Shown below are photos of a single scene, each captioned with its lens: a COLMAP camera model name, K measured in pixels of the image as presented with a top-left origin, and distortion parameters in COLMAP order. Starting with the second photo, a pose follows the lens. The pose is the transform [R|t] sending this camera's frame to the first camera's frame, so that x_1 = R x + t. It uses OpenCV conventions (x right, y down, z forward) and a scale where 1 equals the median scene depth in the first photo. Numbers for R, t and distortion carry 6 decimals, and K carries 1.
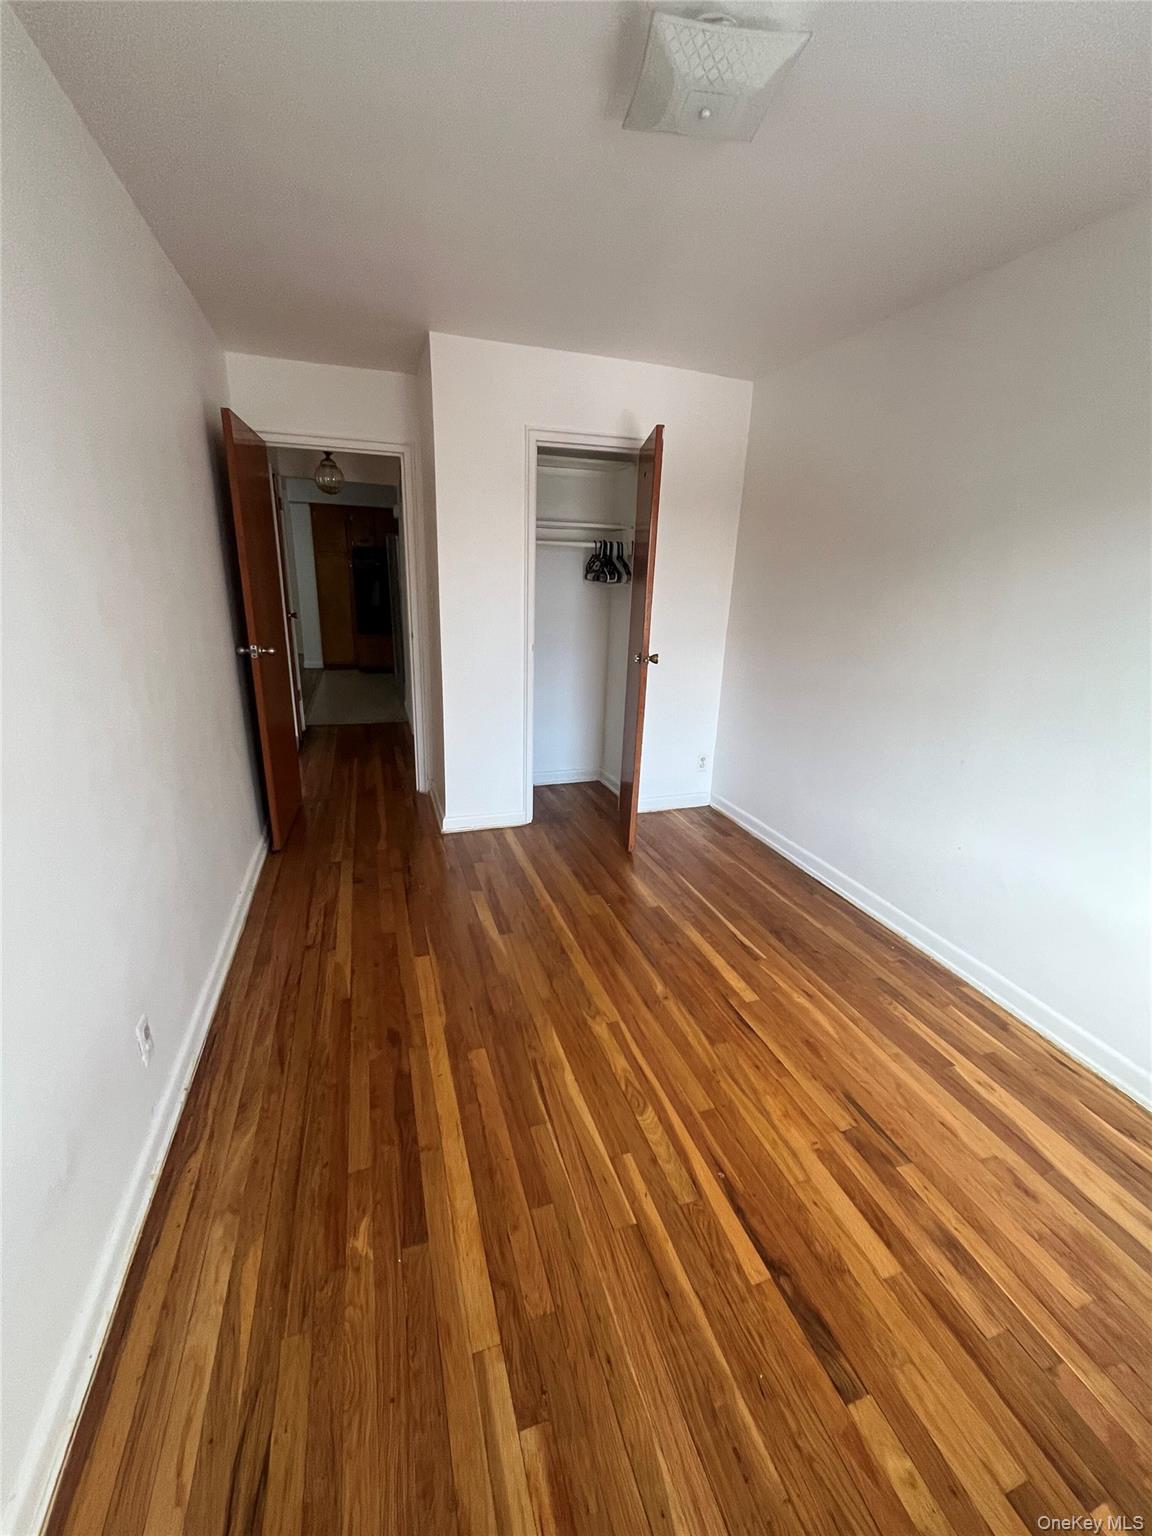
lens RADIAL K [[615.9, 0, 576.0], [0, 615.9, 768.0], [0, 0, 1]] dist [-0.005952, 0.000156]
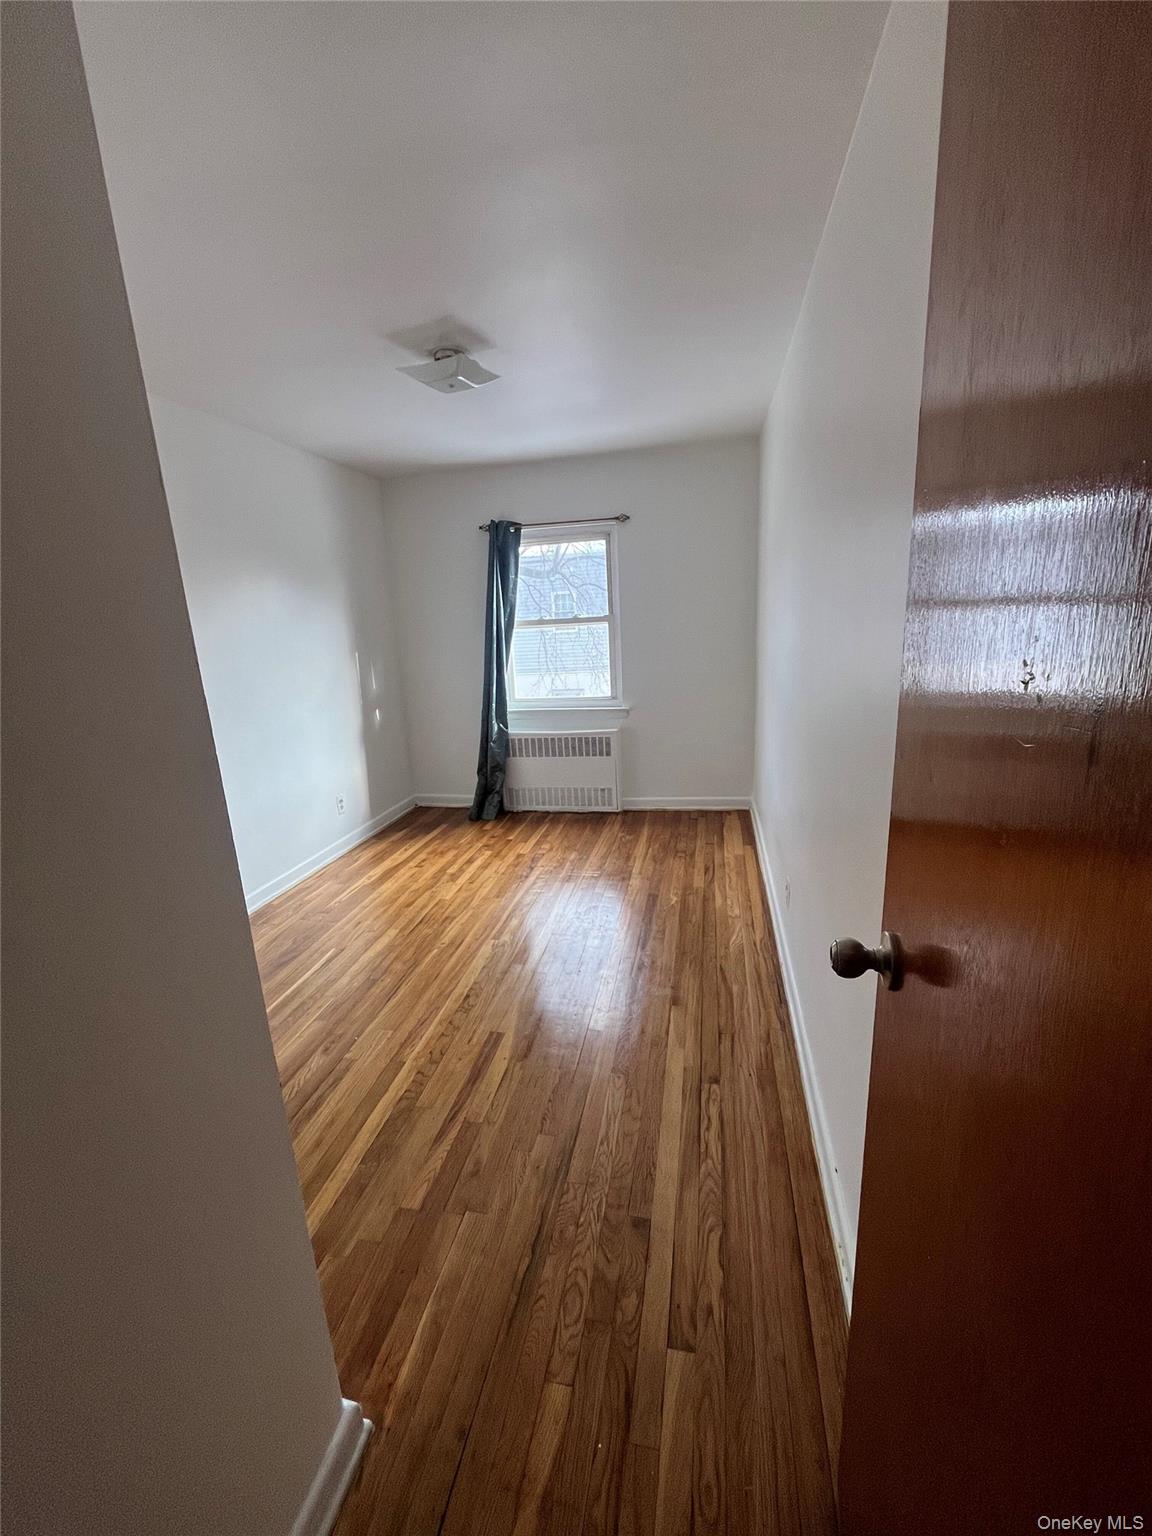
lens RADIAL K [[615.9, 0, 576.0], [0, 615.9, 768.0], [0, 0, 1]] dist [-0.005952, 0.000156]
pose [[-0.864099, -0.114108, 0.490216, -0.733981], [0.168977, 0.851665, 0.496098, -0.572589], [-0.474109, 0.511513, -0.716642, 1.708447]]
